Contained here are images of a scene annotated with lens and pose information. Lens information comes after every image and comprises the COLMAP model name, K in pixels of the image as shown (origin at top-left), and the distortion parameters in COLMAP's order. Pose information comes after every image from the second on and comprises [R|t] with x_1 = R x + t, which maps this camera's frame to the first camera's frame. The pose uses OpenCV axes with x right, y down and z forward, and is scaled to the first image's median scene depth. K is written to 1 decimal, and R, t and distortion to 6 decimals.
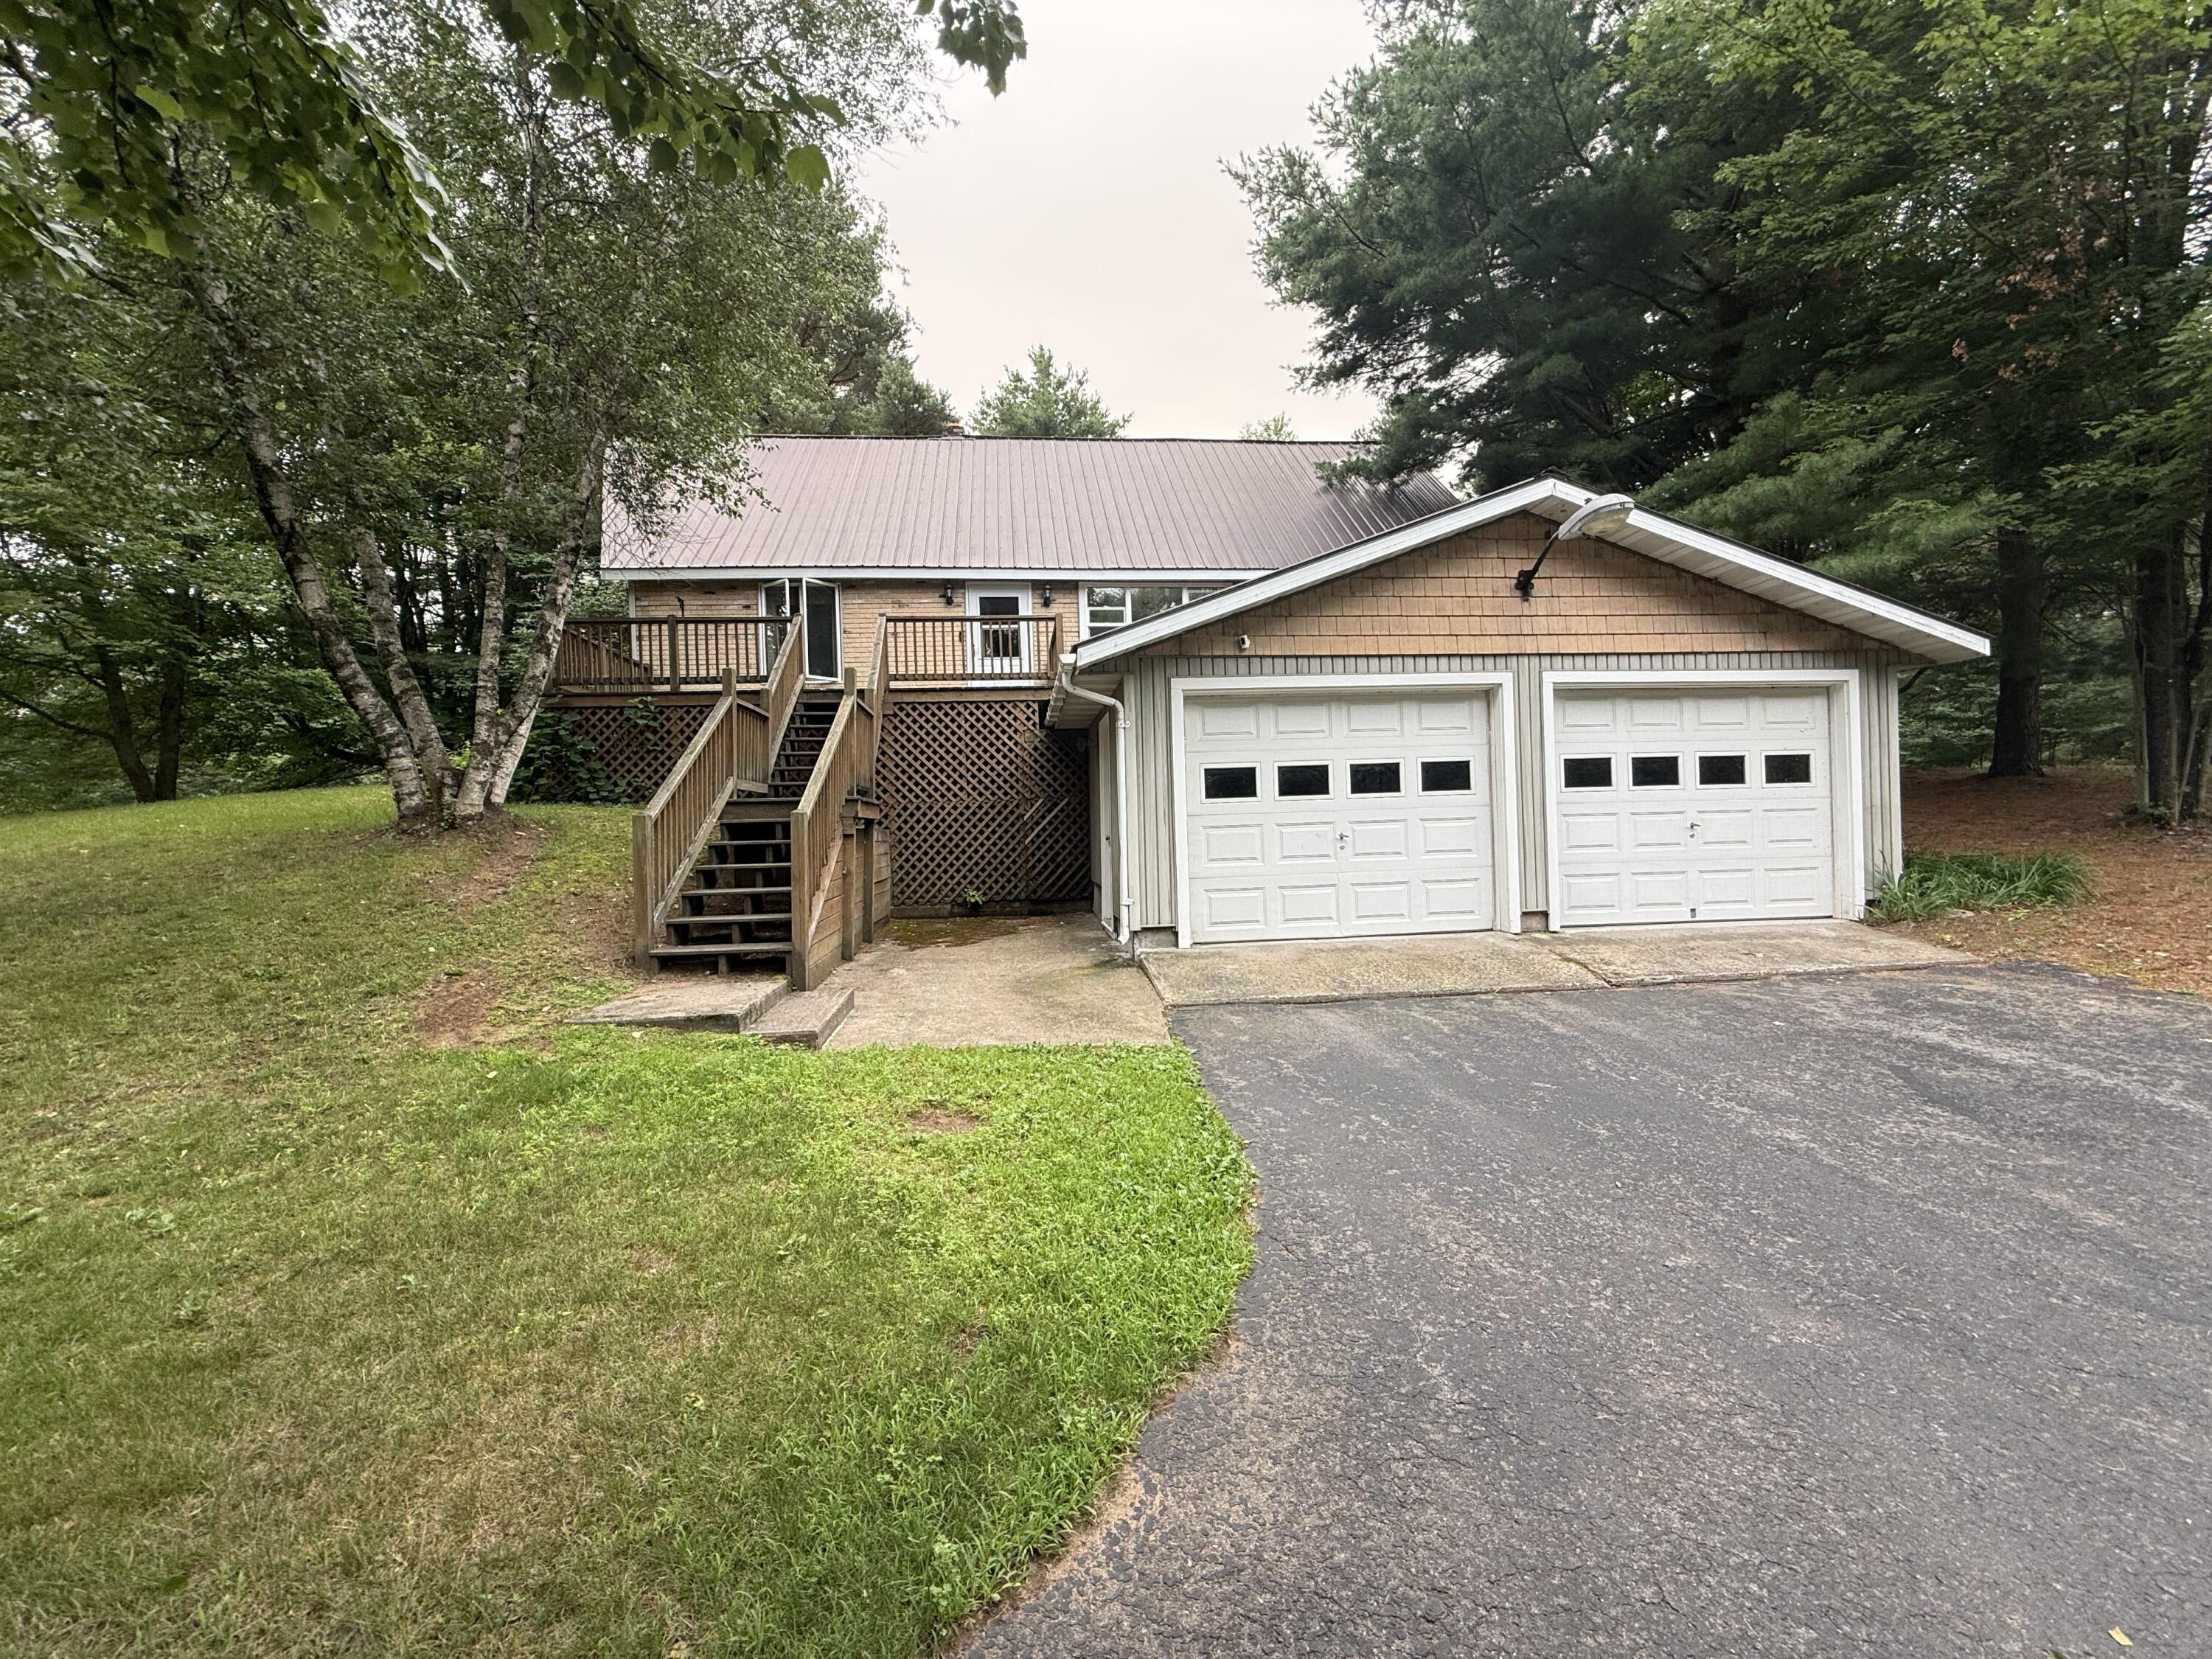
lens RADIAL K [[889.7, 0, 1096.3], [0, 889.7, 836.2], [0, 0, 1]] dist [0.000623, -0.000067]
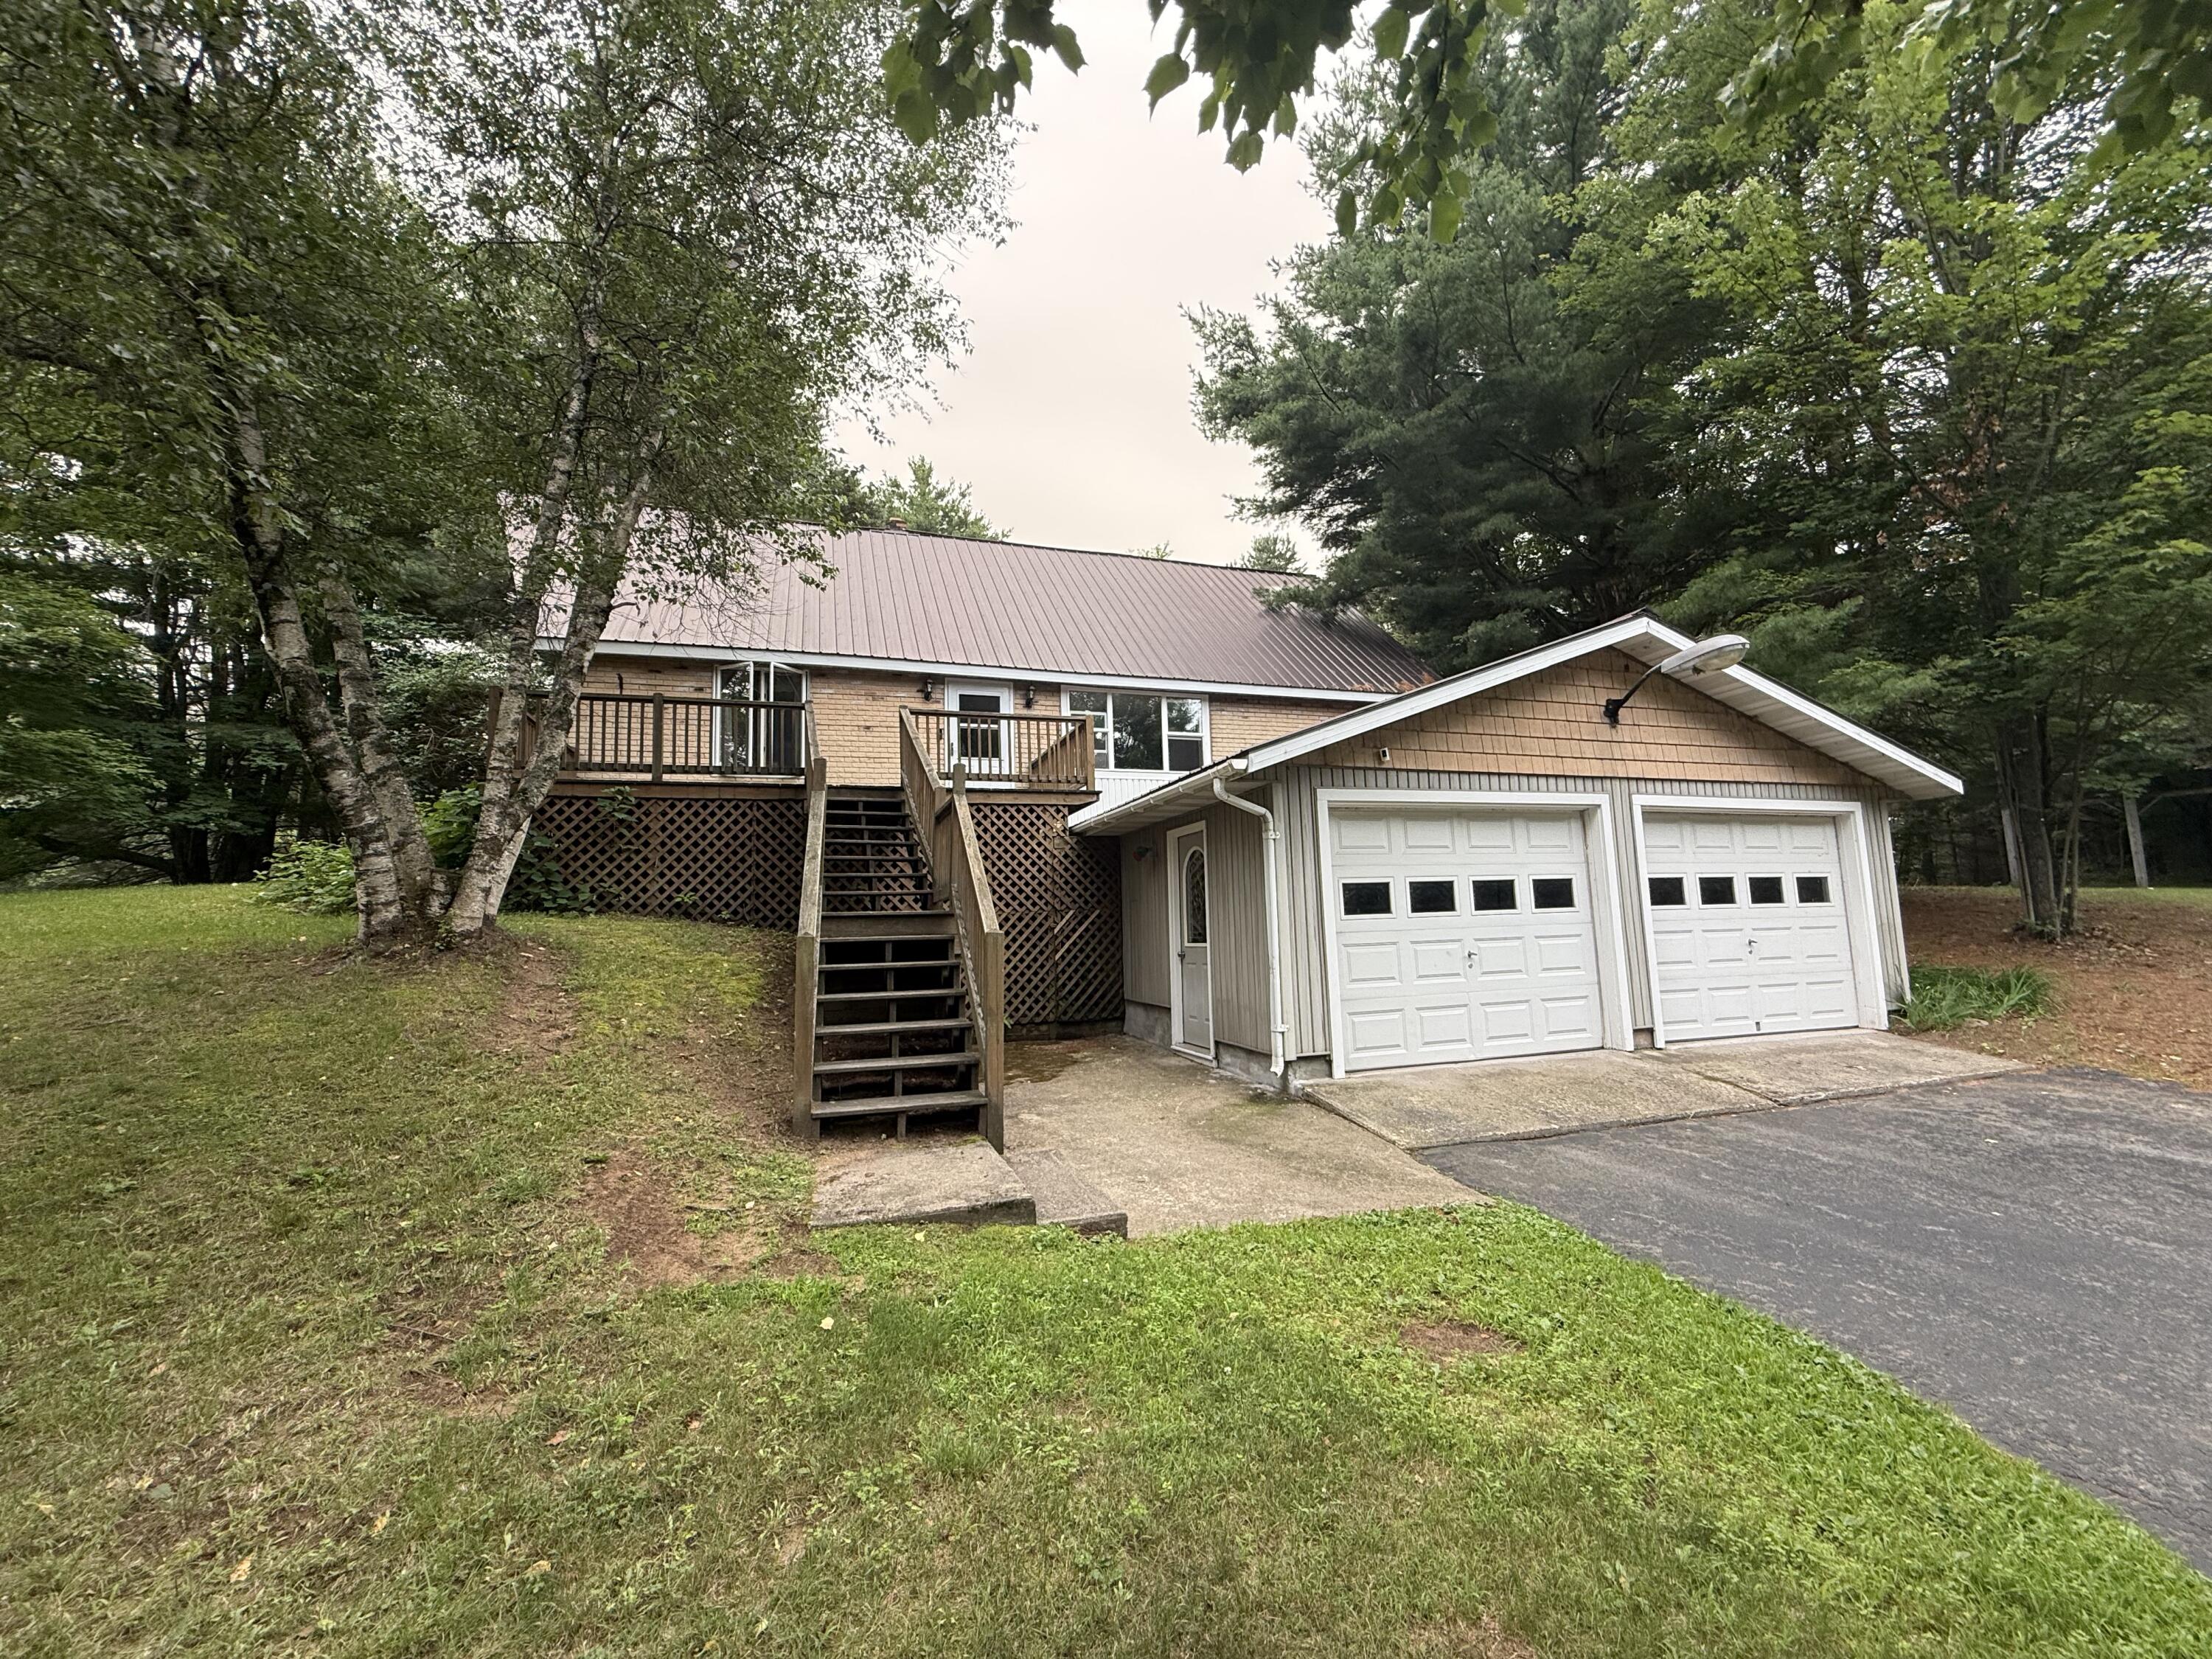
lens RADIAL K [[889.7, 0, 1096.3], [0, 889.7, 836.2], [0, 0, 1]] dist [0.000623, -0.000067]
pose [[0.976855, 0.023951, 0.212556, -0.295828], [0.001057, 0.993159, -0.116768, -0.013351], [-0.213899, 0.114290, 0.970147, 0.111716]]
